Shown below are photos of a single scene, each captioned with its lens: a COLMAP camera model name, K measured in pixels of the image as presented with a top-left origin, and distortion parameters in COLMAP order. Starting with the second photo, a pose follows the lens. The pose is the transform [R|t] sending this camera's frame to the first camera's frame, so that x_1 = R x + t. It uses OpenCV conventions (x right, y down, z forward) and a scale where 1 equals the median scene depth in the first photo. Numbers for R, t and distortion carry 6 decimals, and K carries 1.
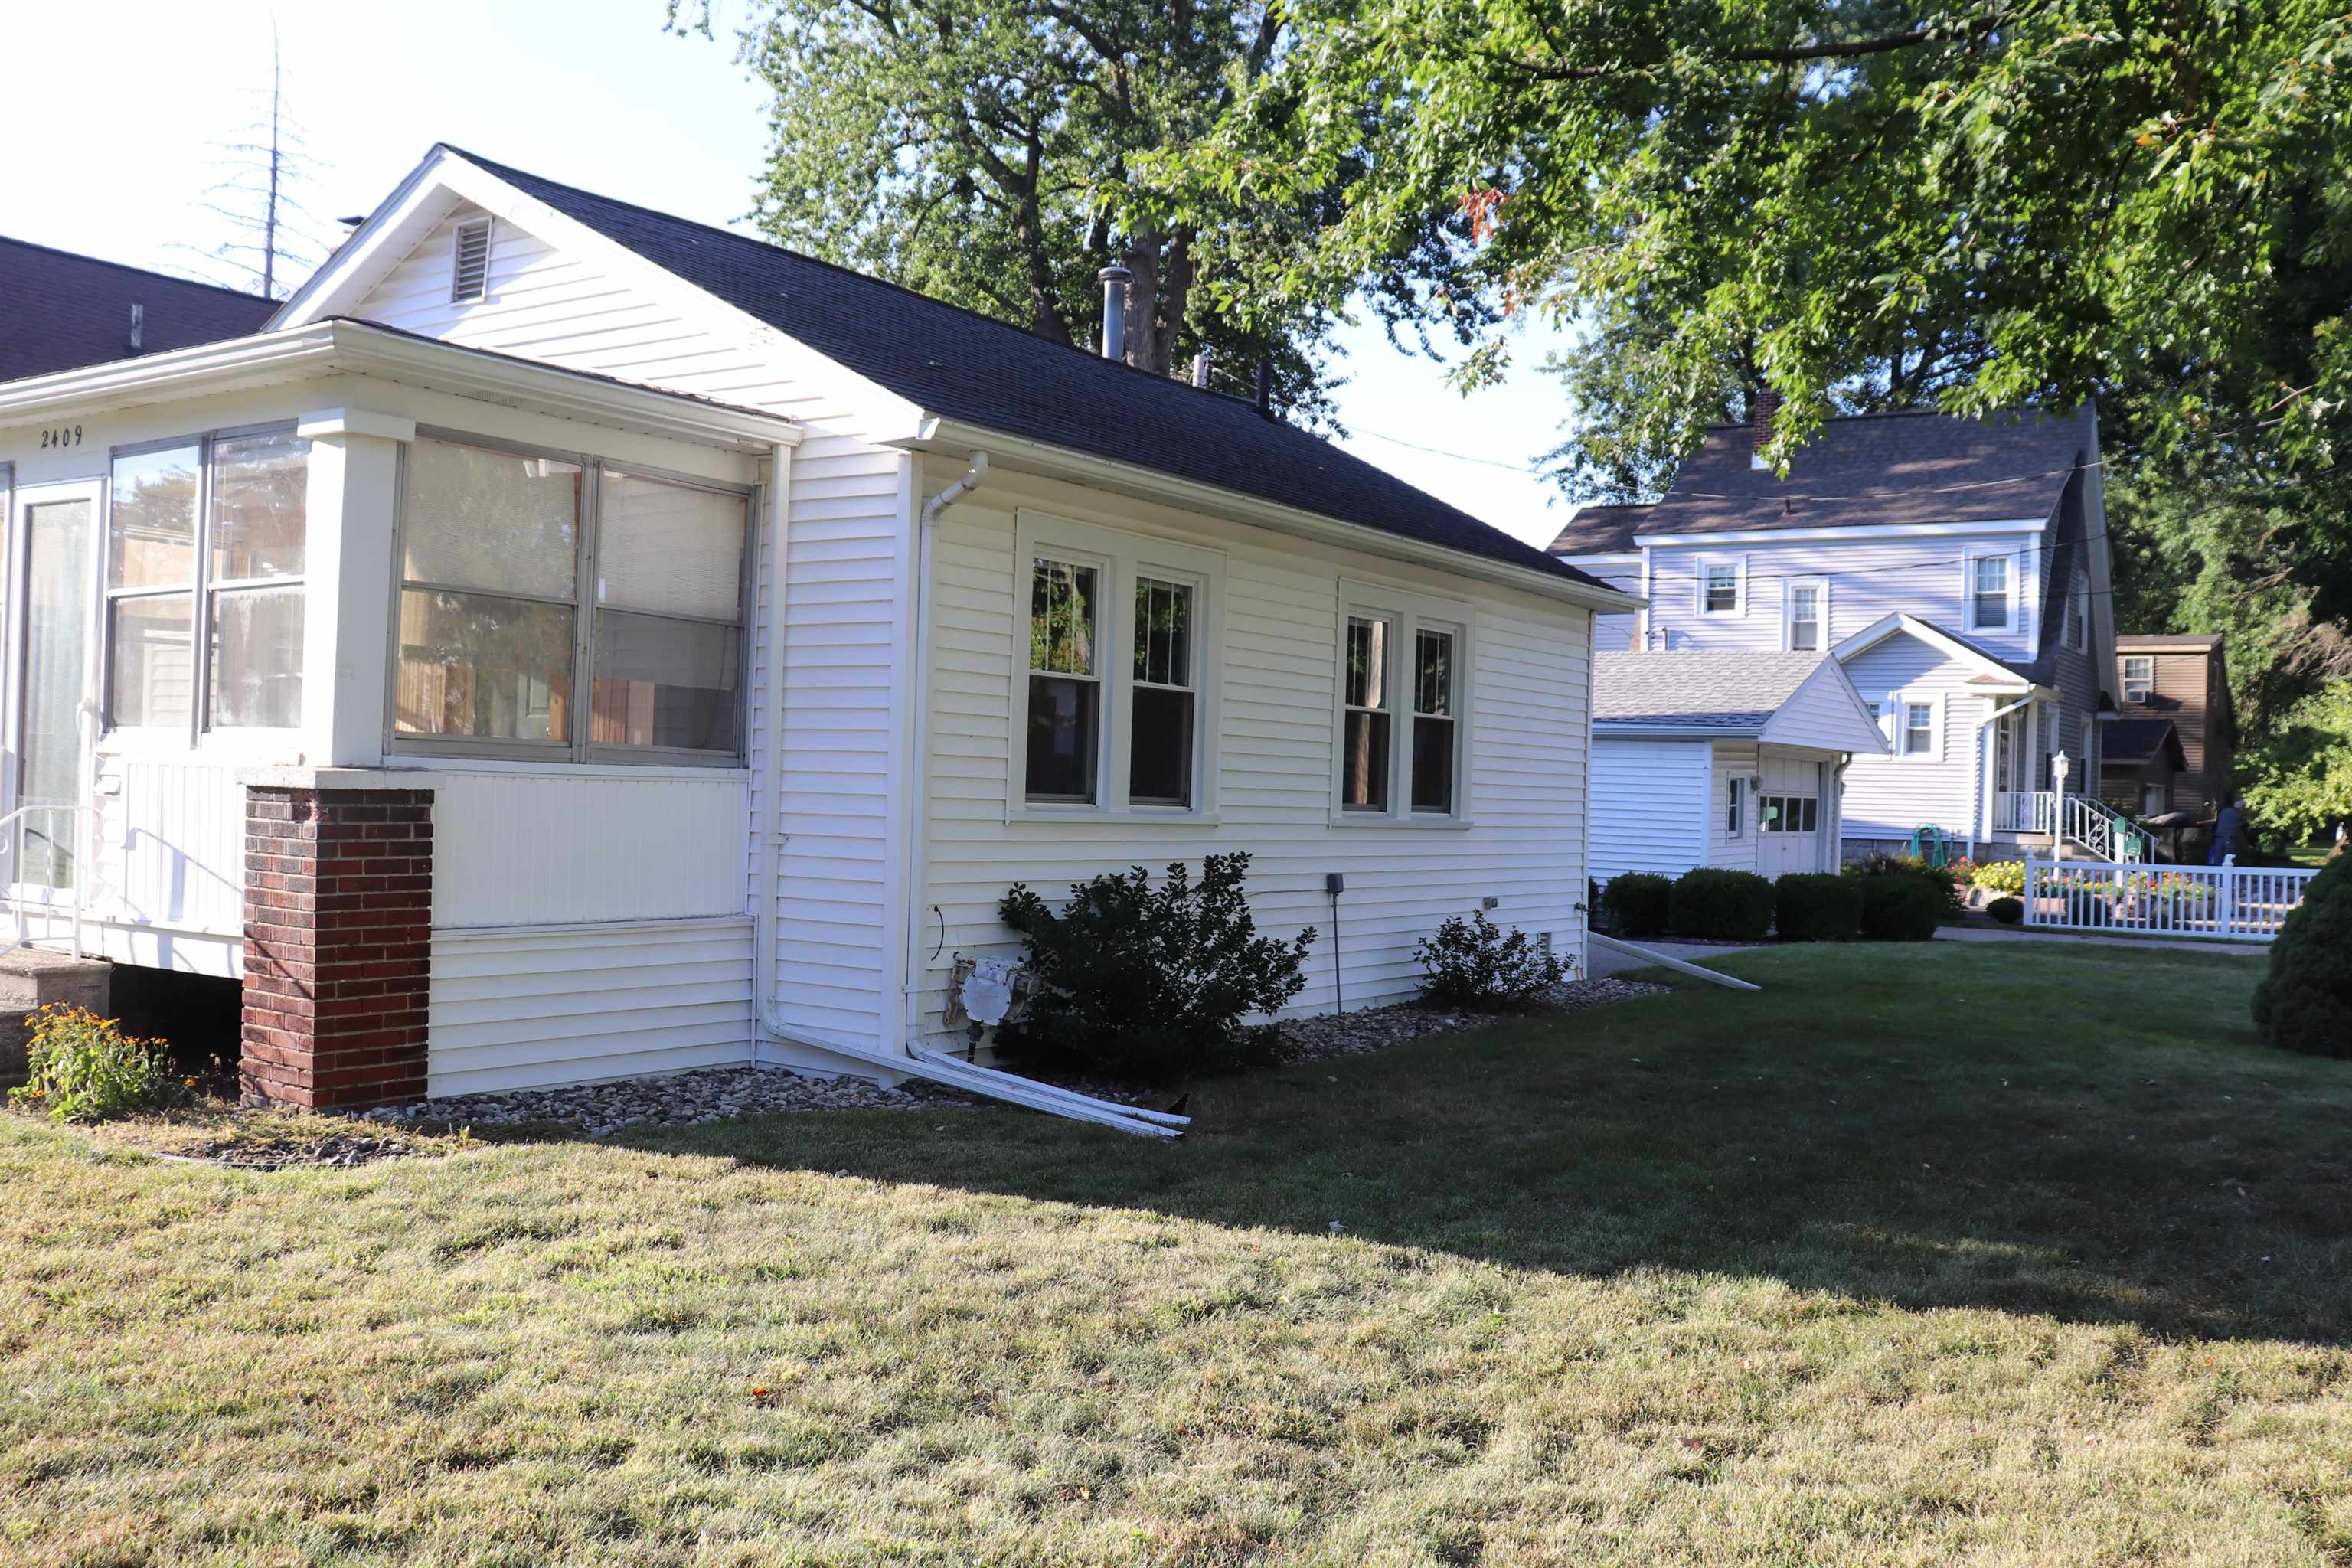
lens RADIAL K [[2089.6, 0, 1181.6], [0, 2089.6, 785.1], [0, 0, 1]] dist [-0.161914, 0.155116]
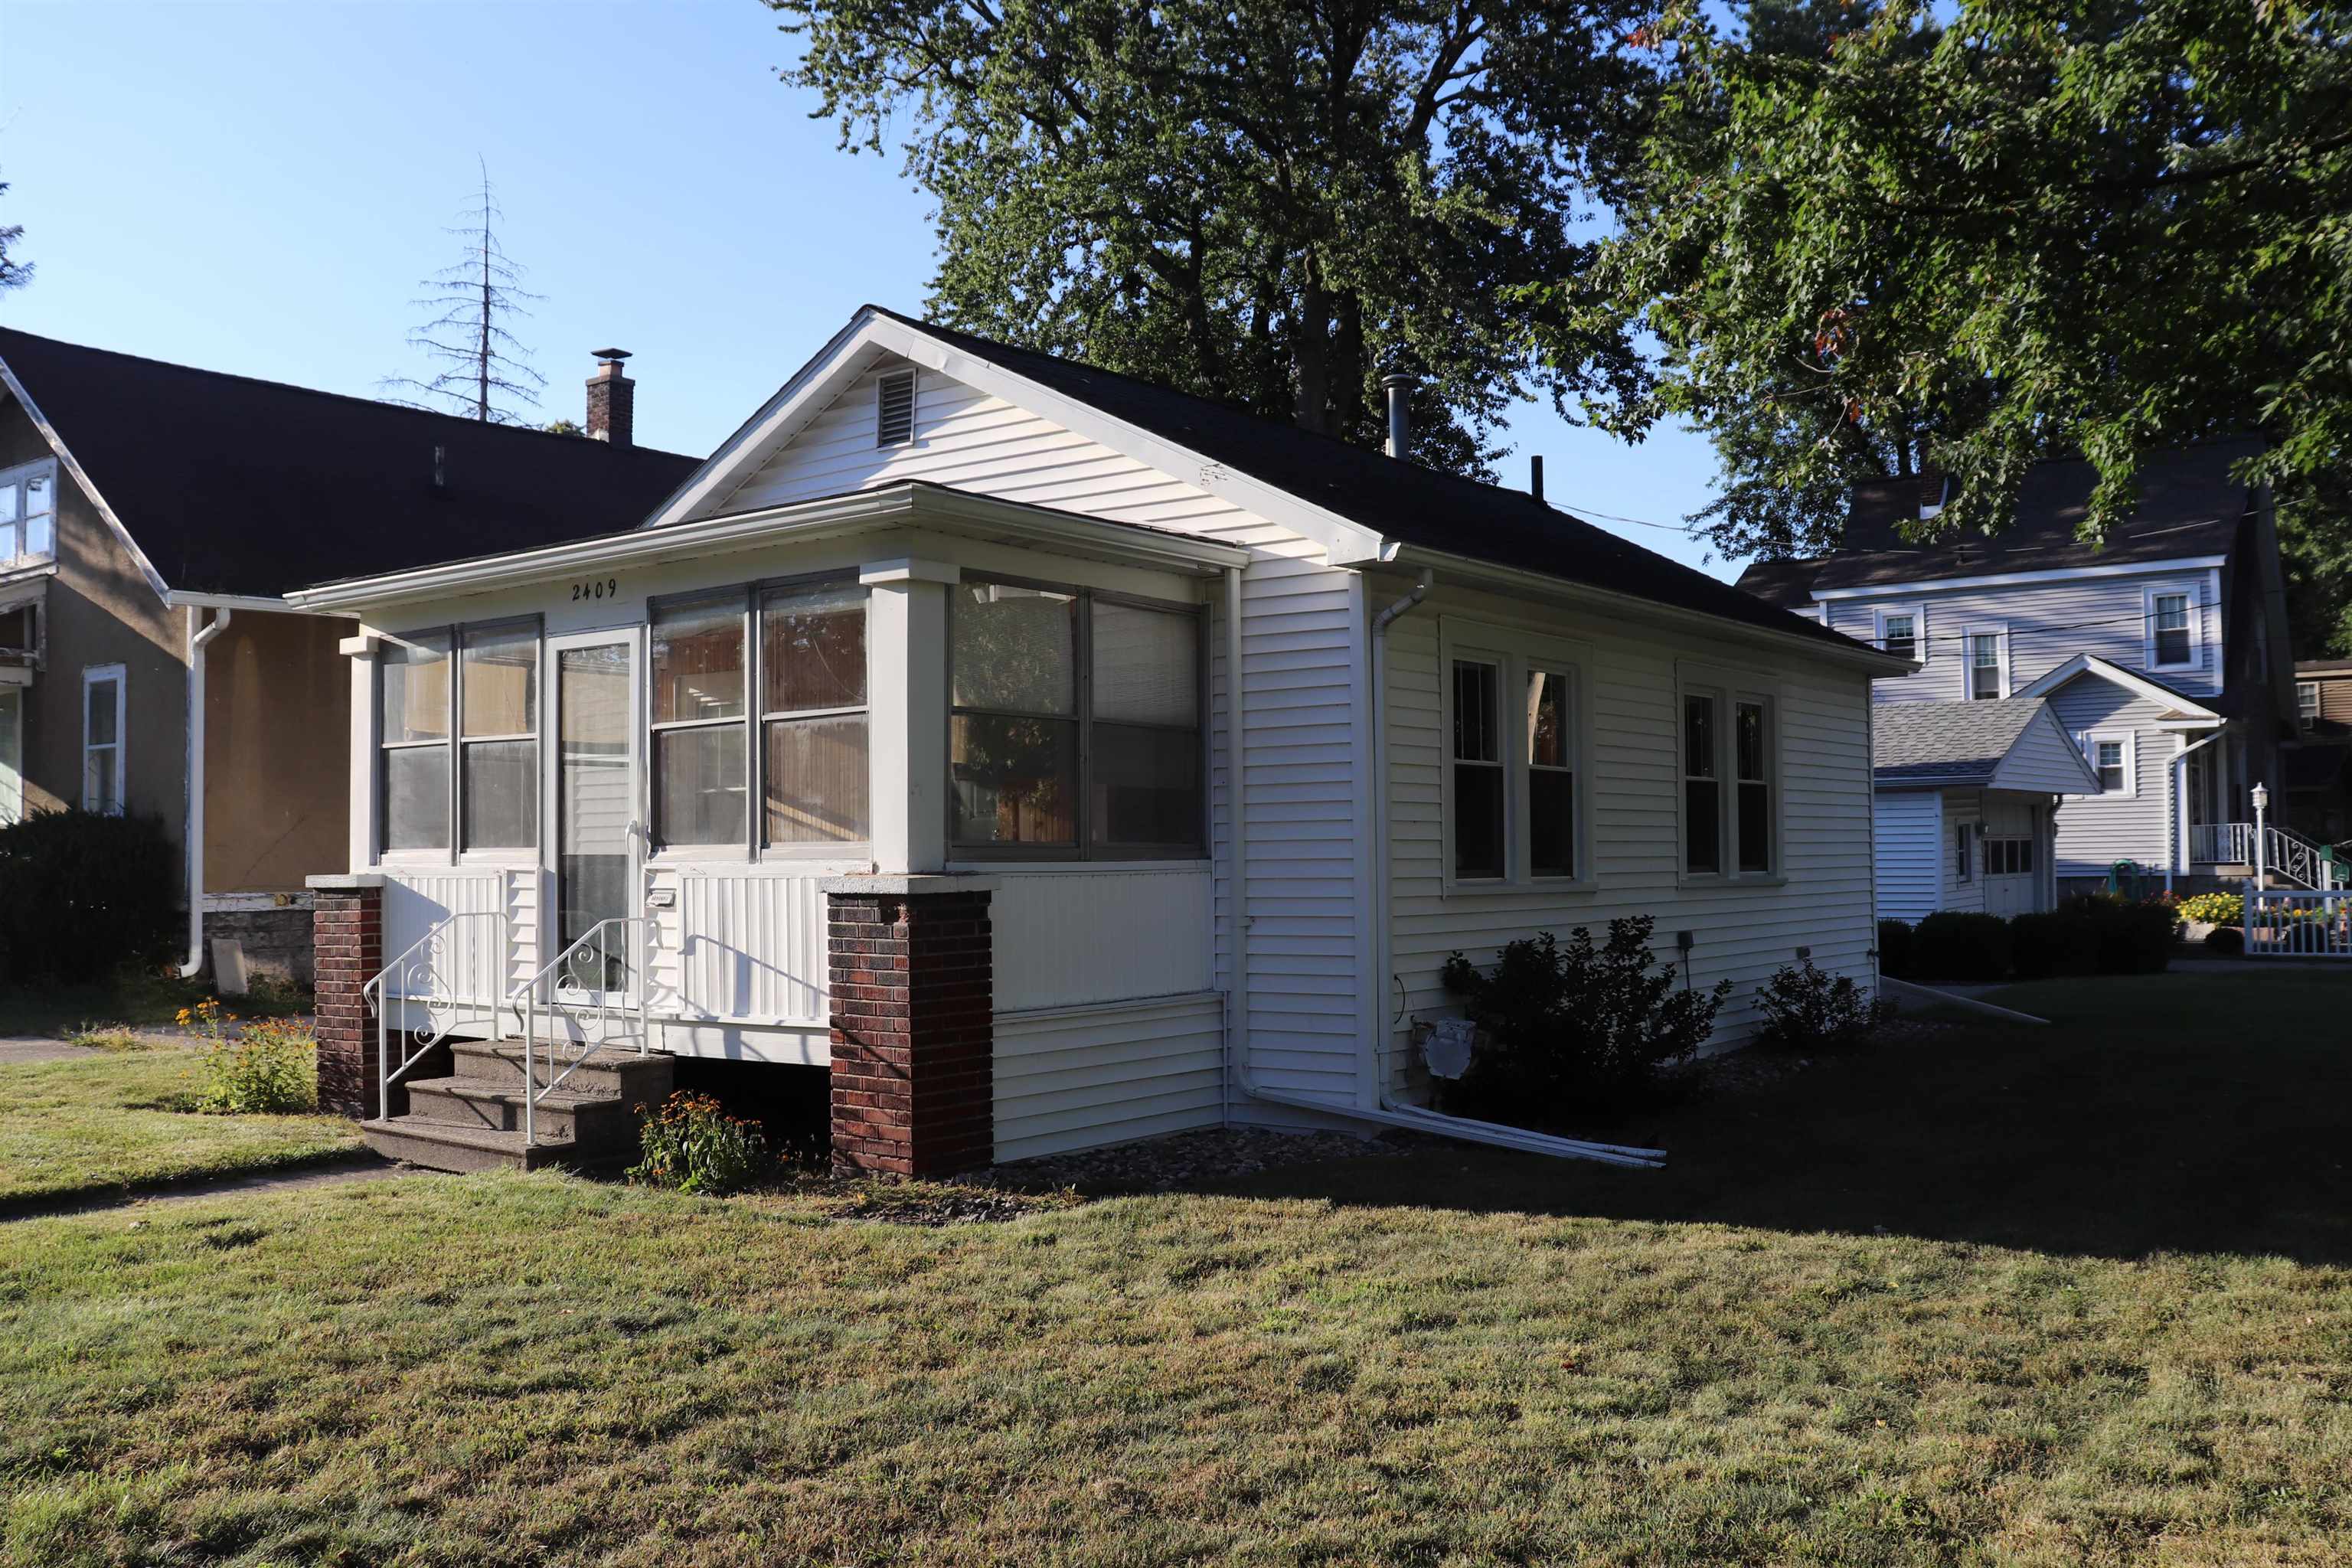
lens RADIAL K [[2089.6, 0, 1168.4], [0, 2089.6, 798.8], [0, 0, 1]] dist [-0.161914, 0.155116]
pose [[0.997341, -0.043892, -0.058179, -0.146018], [0.042312, 0.998709, -0.028119, -0.008710], [0.059338, 0.025582, 0.997910, -0.106562]]
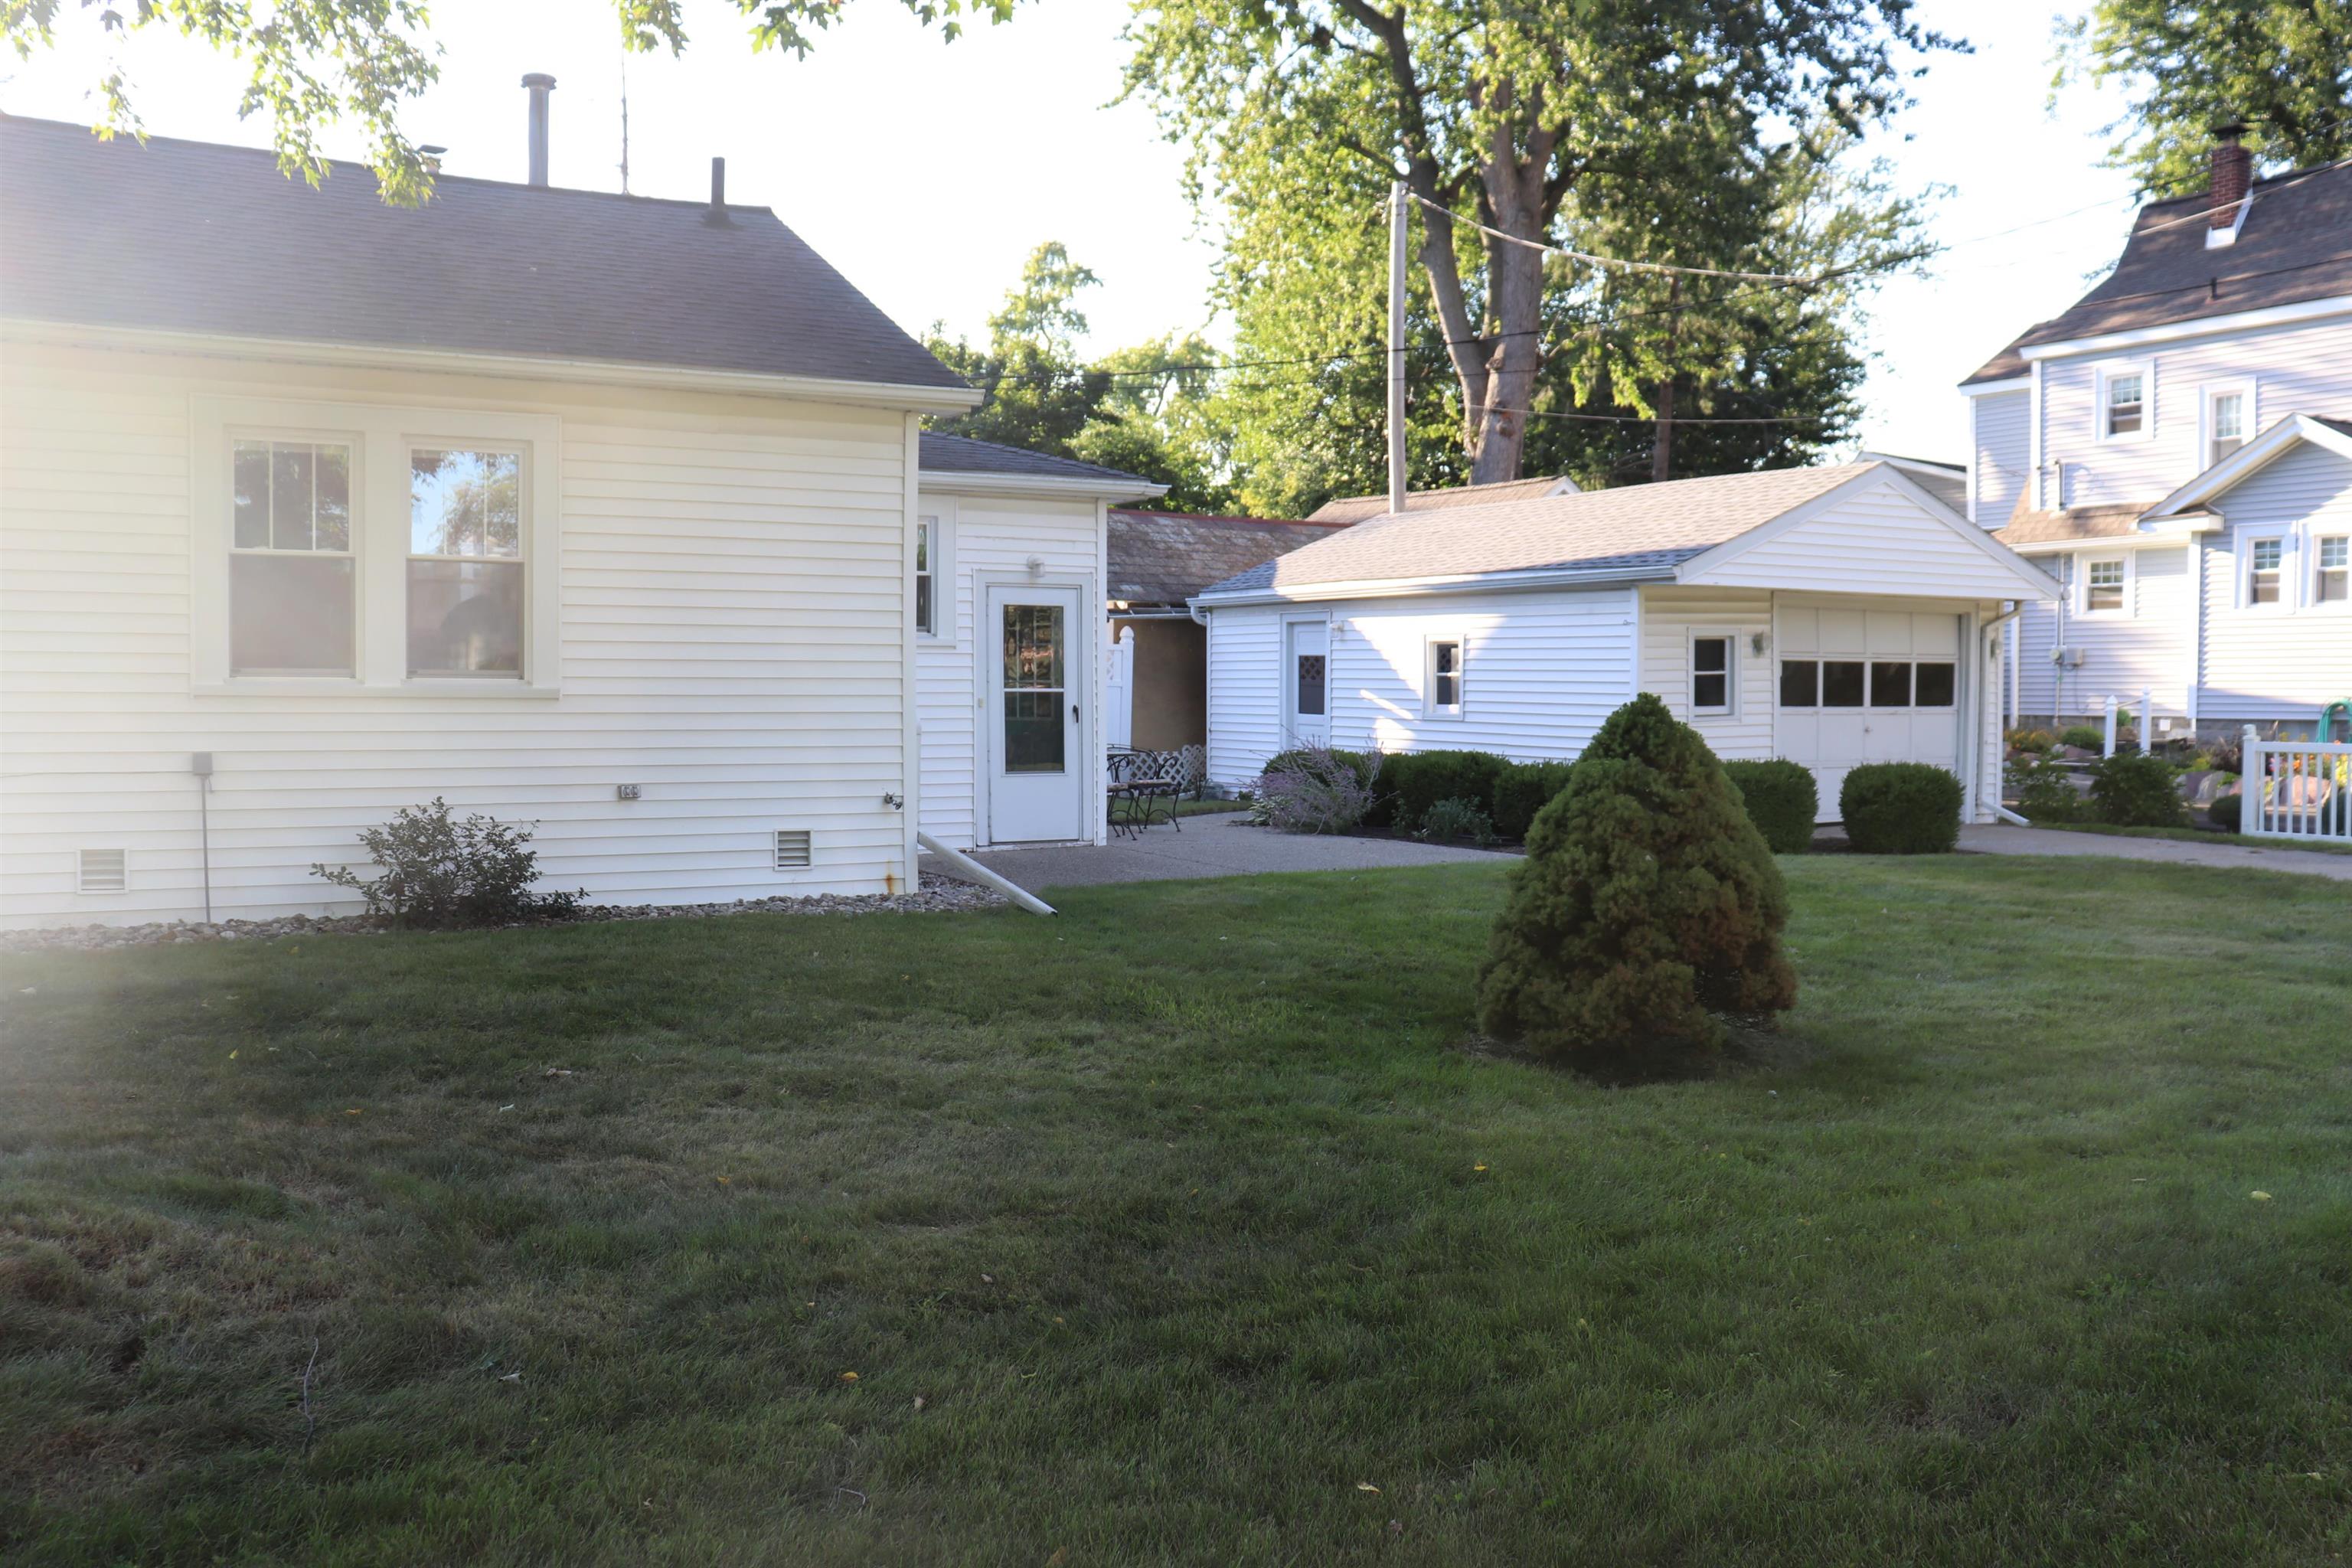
lens RADIAL K [[2089.6, 0, 1180.2], [0, 2089.6, 793.6], [0, 0, 1]] dist [-0.161914, 0.155116]
pose [[0.894526, -0.005287, -0.446984, 0.918443], [0.025931, 0.998860, 0.040079, 0.039473], [0.446263, -0.047443, 0.893643, 0.475712]]
